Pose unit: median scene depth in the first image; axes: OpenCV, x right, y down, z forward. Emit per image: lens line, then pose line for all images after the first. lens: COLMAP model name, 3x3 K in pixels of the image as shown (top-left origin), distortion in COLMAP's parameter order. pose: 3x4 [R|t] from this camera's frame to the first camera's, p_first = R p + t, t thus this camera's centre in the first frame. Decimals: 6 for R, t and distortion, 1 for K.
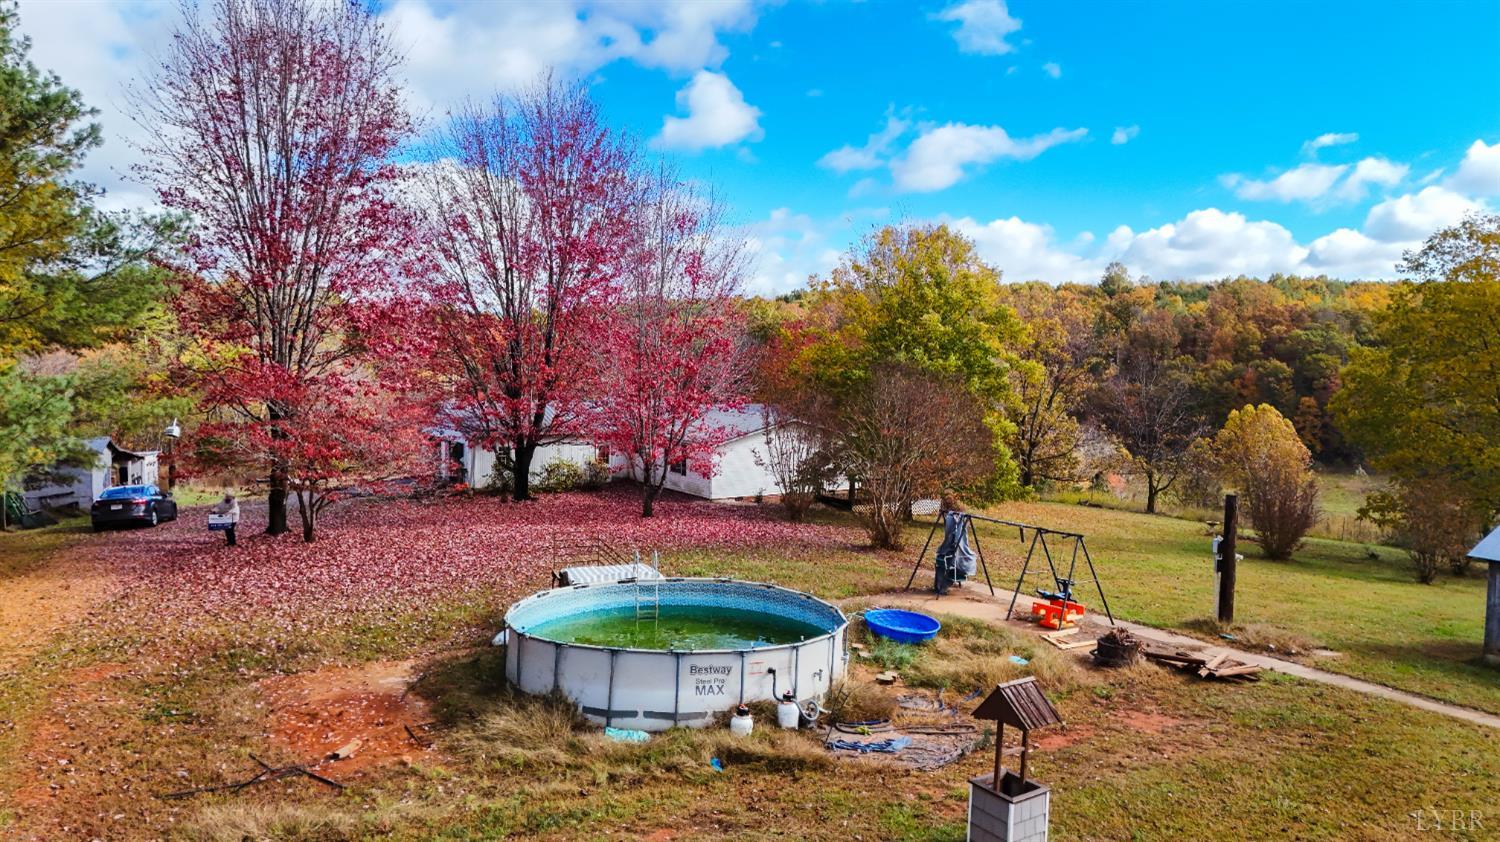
lens RADIAL K [[1101.0, 0, 750.0], [0, 1101.0, 421.0], [0, 0, 1]] dist [0.105694, -0.087645]
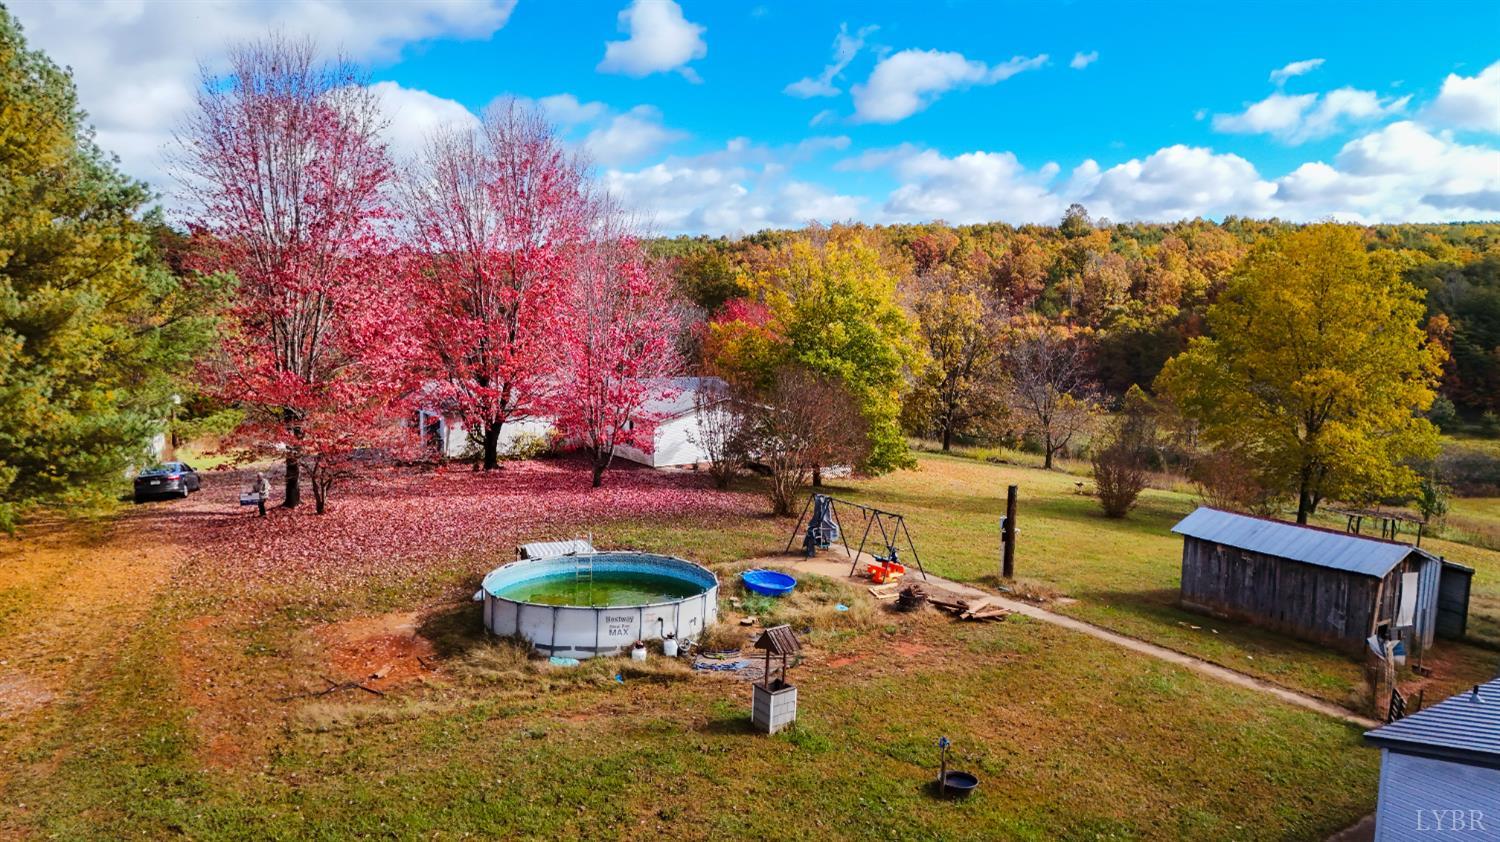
lens RADIAL K [[1107.1, 0, 750.0], [0, 1107.1, 421.0], [0, 0, 1]] dist [0.165174, -0.210434]
pose [[0.999664, -0.001115, 0.025911, 0.083143], [-0.000453, 0.998173, 0.060423, -0.112257], [-0.025931, -0.060415, 0.997836, -0.416500]]
